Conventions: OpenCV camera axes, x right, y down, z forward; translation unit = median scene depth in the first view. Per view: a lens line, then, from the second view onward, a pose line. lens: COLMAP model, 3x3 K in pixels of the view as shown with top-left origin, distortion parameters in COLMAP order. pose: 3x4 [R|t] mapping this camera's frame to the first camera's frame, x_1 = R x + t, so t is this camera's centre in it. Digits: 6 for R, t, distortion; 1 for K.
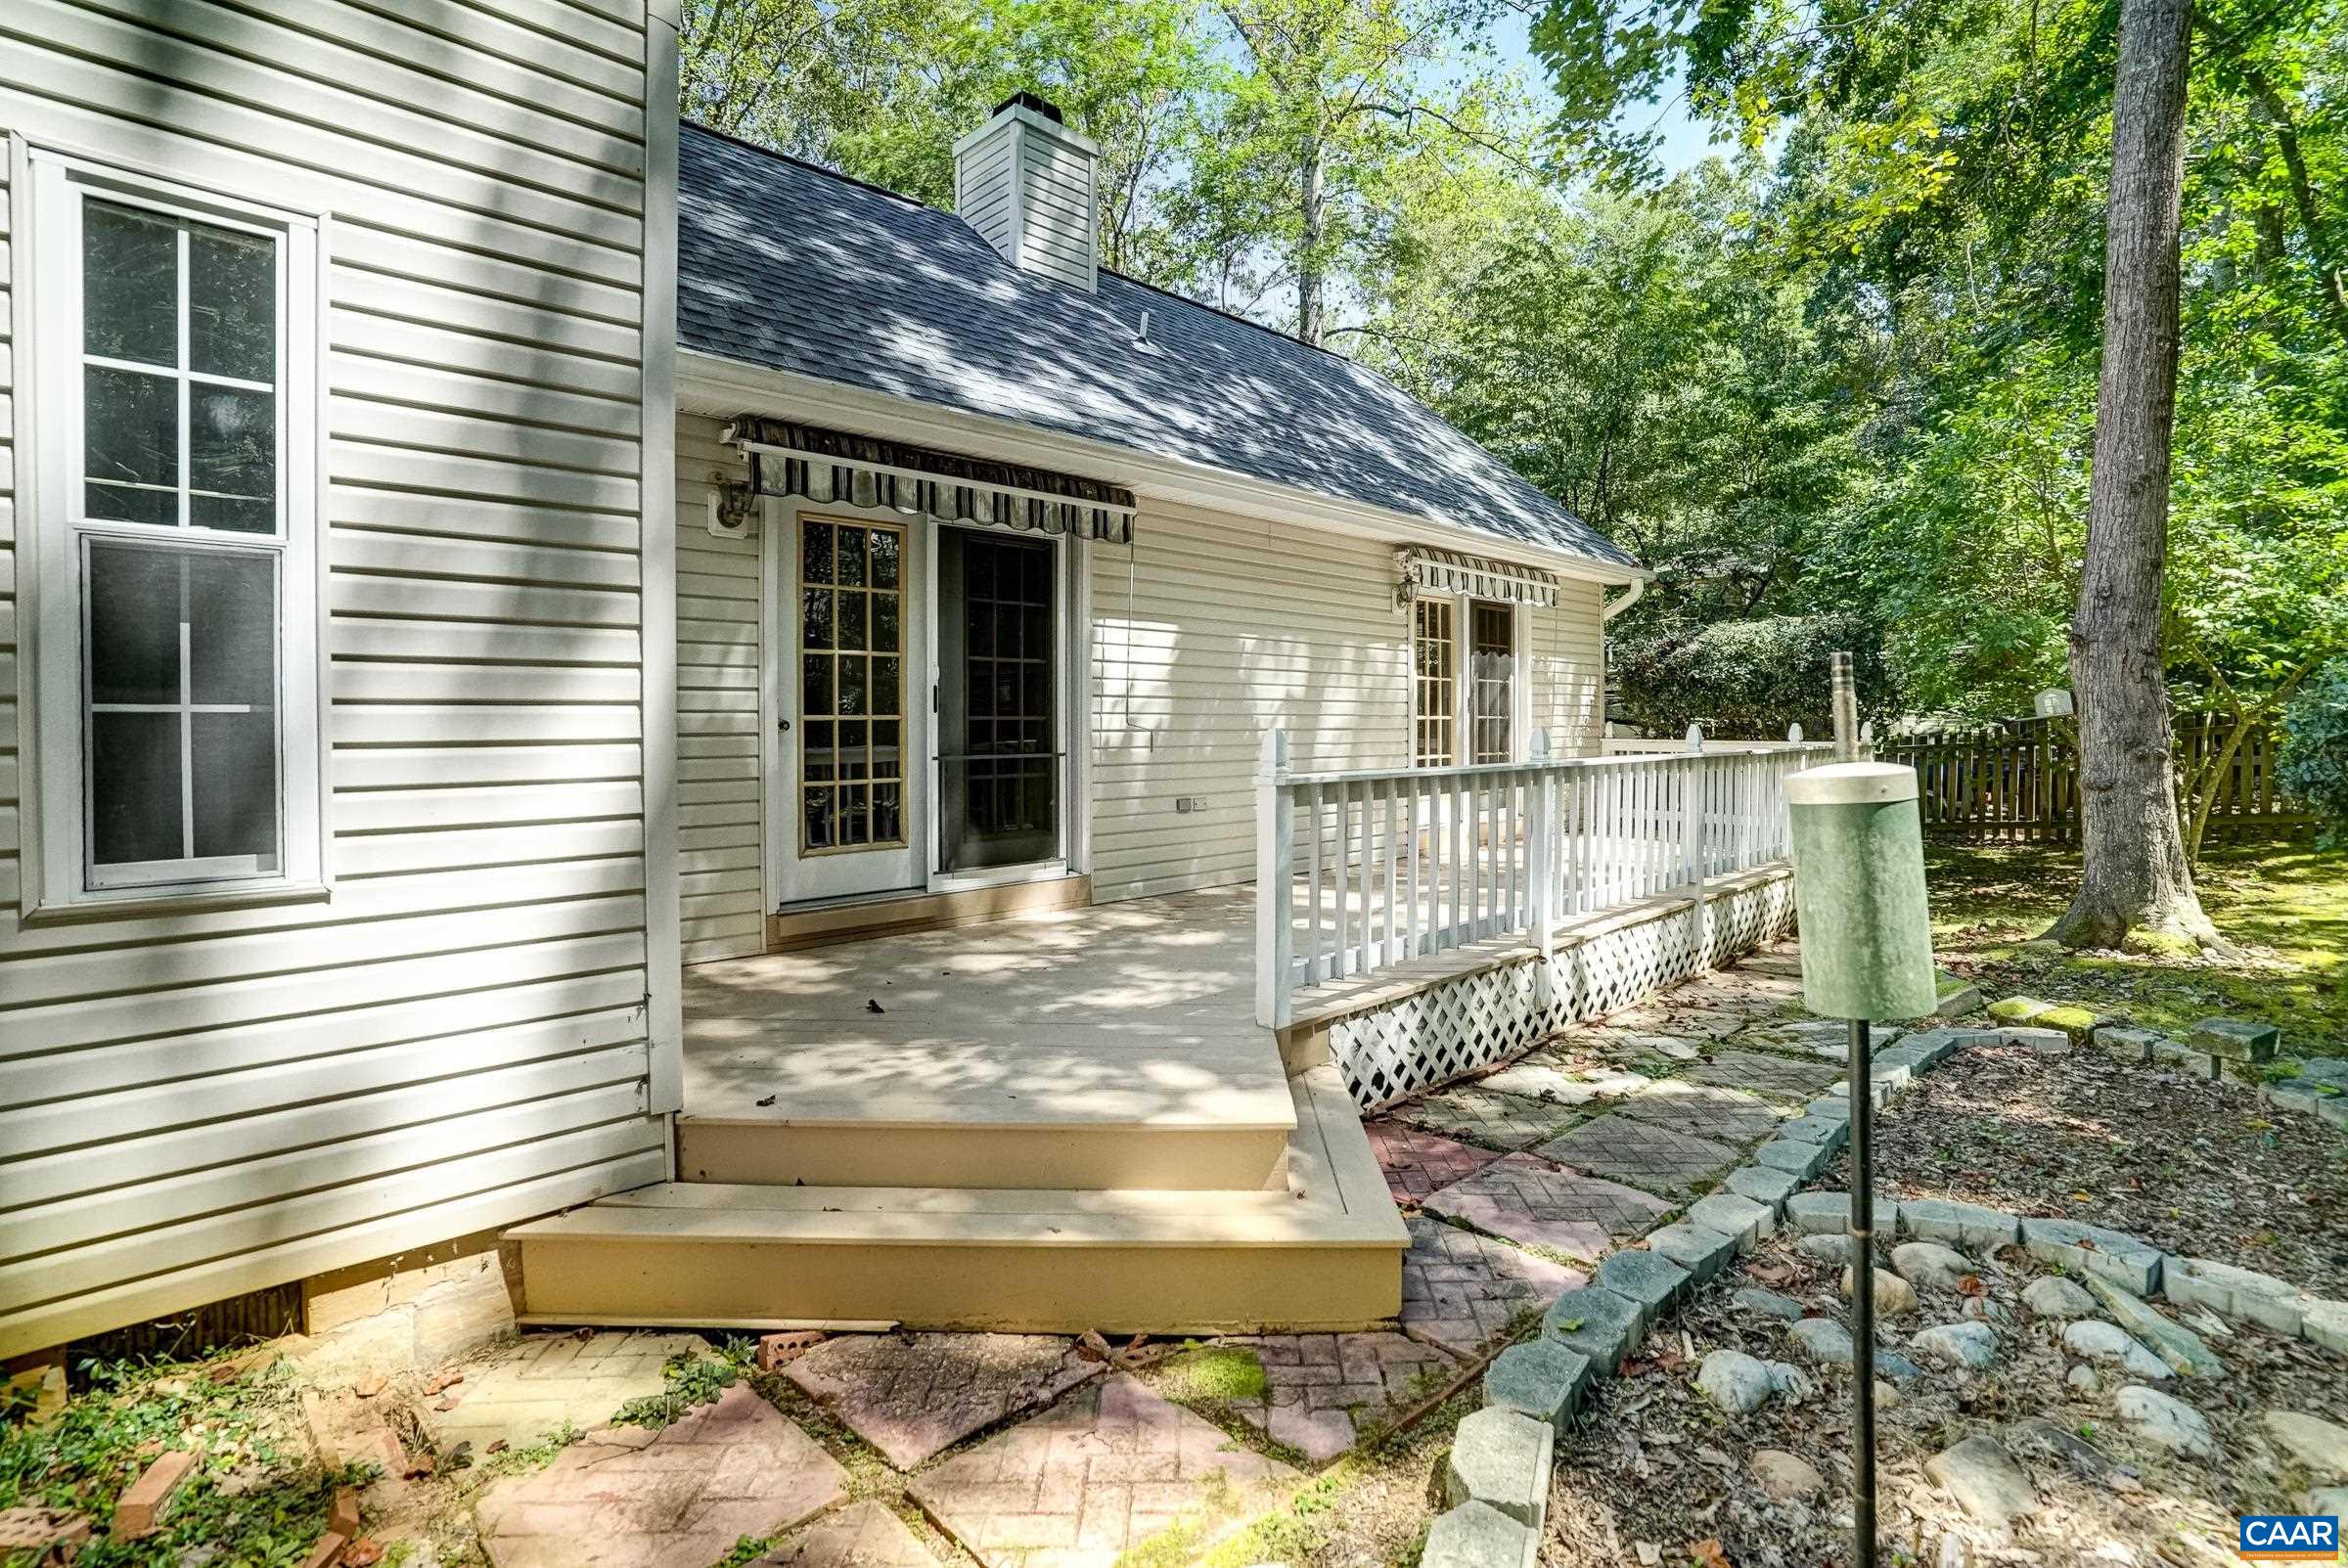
lens RADIAL K [[1136.5, 0, 1161.6], [0, 1136.5, 769.0], [0, 0, 1]] dist [-0.057461, 0.019505]
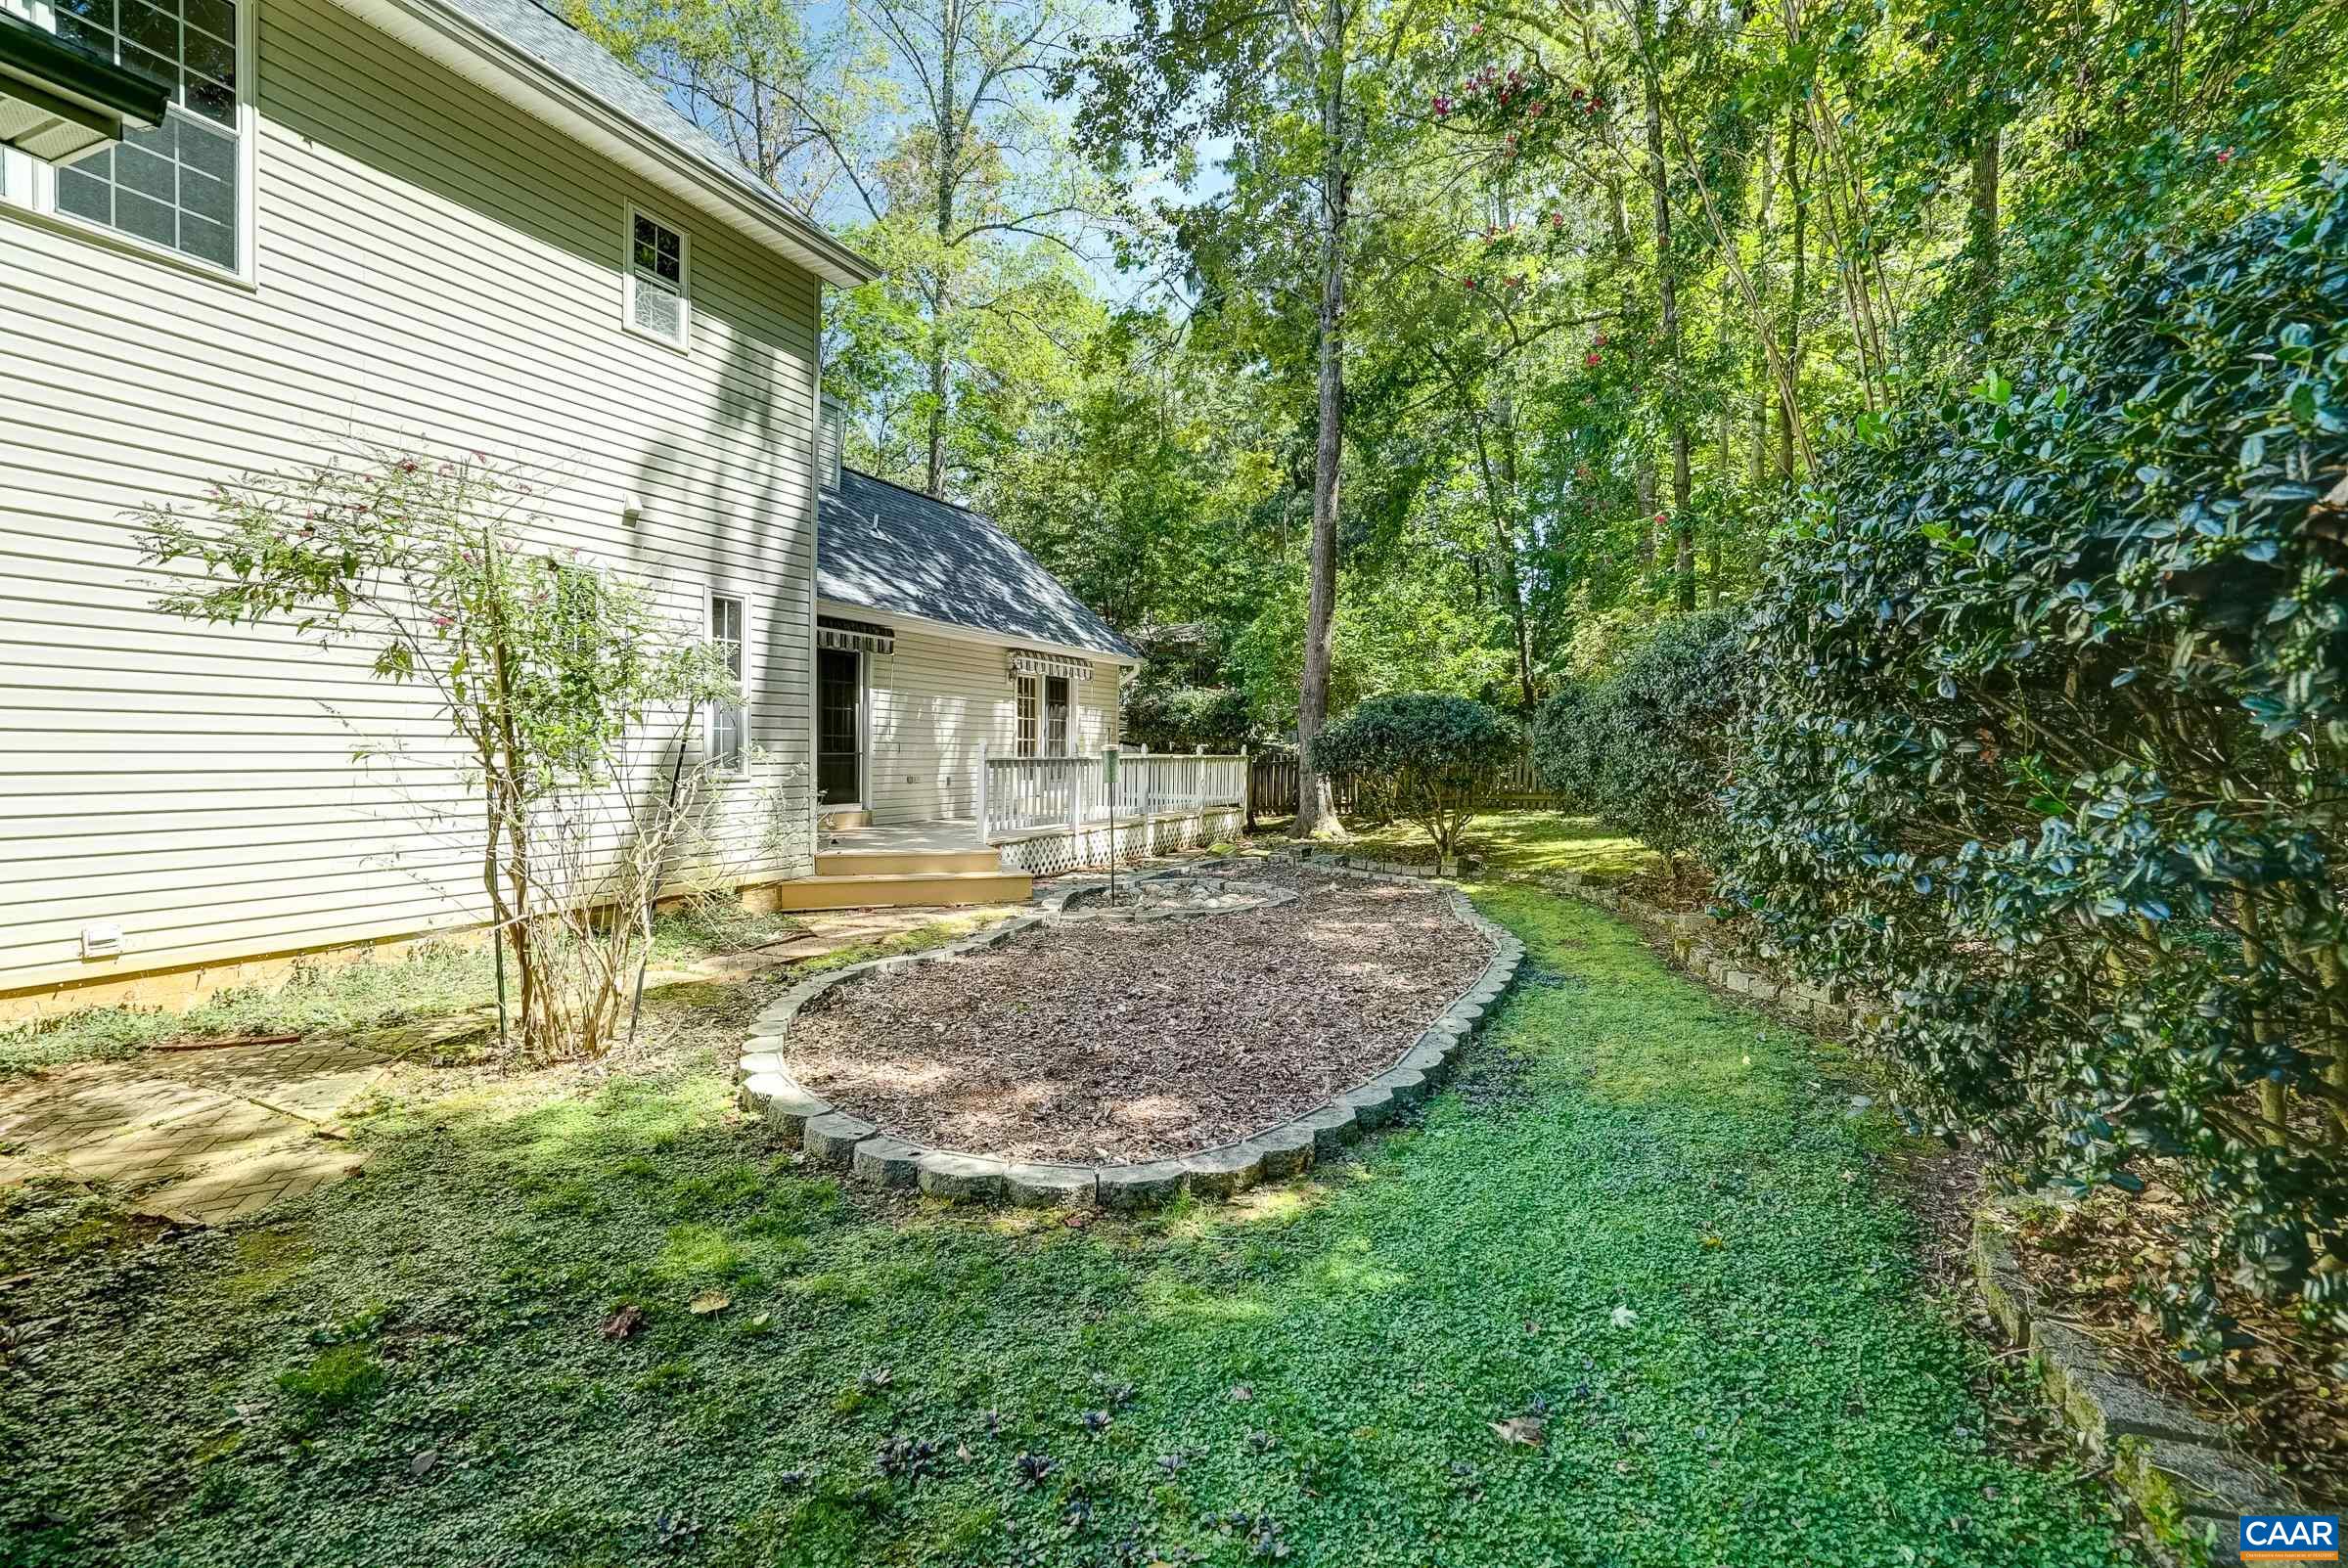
lens RADIAL K [[1136.5, 0, 1168.5], [0, 1136.5, 779.5], [0, 0, 1]] dist [-0.057461, 0.019505]
pose [[0.927979, 0.006647, 0.372573, -0.251501], [-0.002689, 0.999934, -0.011142, 0.042839], [-0.372623, 0.009337, 0.927936, -0.864862]]
